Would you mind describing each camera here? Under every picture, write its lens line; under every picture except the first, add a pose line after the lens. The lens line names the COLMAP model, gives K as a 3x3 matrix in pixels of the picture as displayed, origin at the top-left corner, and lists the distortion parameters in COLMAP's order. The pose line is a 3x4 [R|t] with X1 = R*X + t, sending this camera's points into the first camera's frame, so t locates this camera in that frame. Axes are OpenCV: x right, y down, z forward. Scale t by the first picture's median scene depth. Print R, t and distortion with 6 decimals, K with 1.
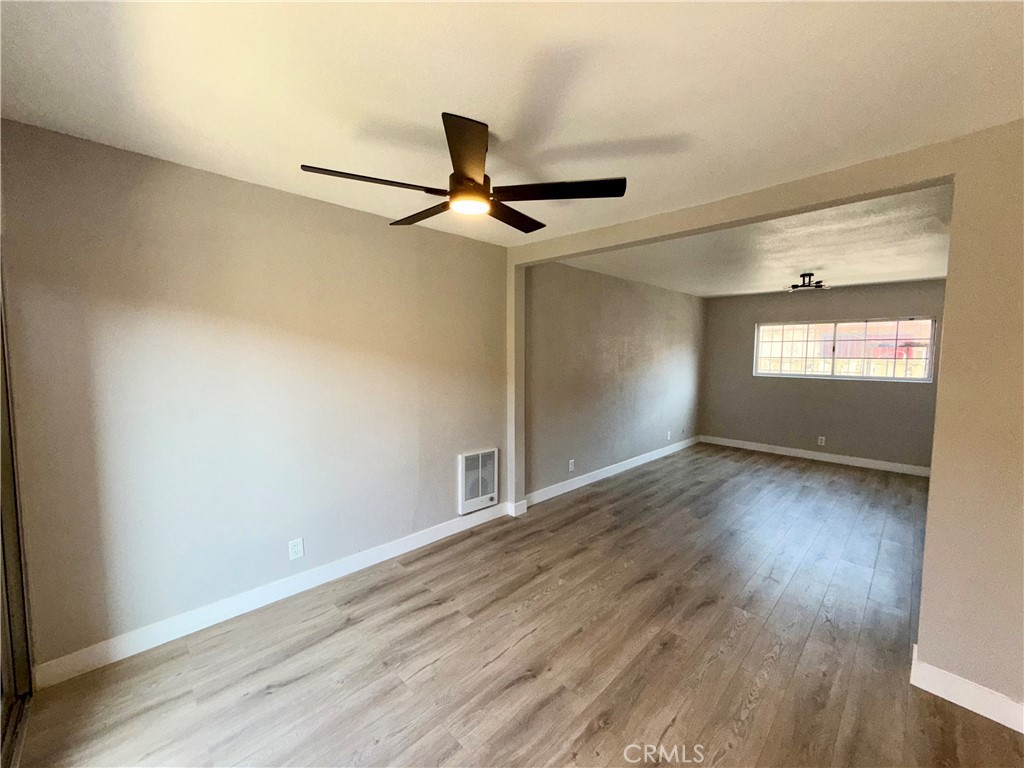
lens RADIAL K [[407.2, 0, 505.8], [0, 407.2, 381.8], [0, 0, 1]] dist [0.001531, -0.000084]
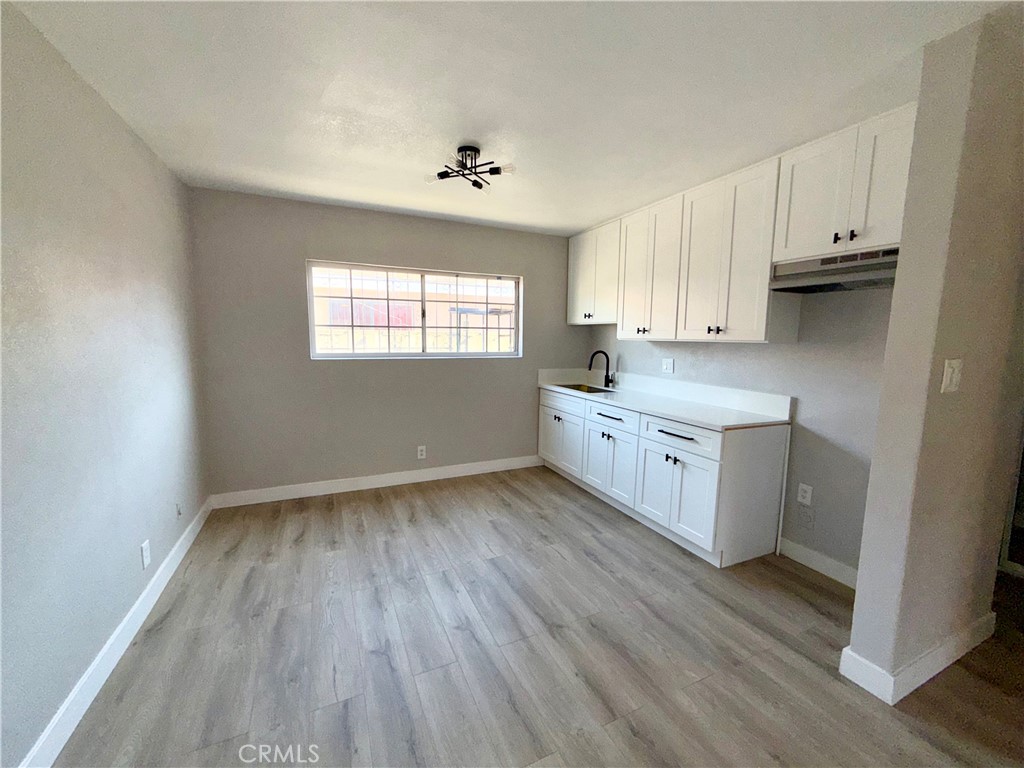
lens RADIAL K [[407.2, 0, 513.9], [0, 407.2, 384.5], [0, 0, 1]] dist [0.001531, -0.000084]
pose [[0.329126, -0.115184, 0.937234, 0.217762], [0.061071, 0.993051, 0.100598, -0.023508], [-0.942309, 0.024129, 0.333874, 0.648150]]
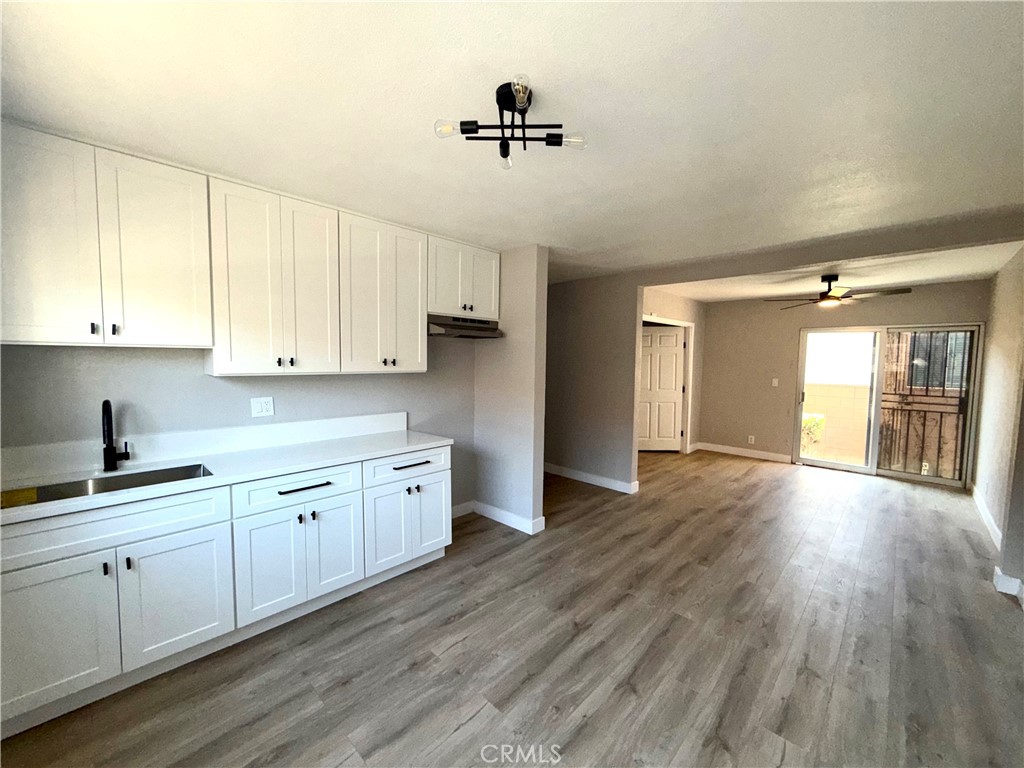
lens RADIAL K [[407.2, 0, 508.0], [0, 407.2, 383.7], [0, 0, 1]] dist [0.001531, -0.000084]
pose [[-0.999585, -0.018396, -0.022181, 0.608810], [-0.021240, 0.990531, 0.135635, -0.069819], [0.019475, 0.136049, -0.990511, 1.093100]]
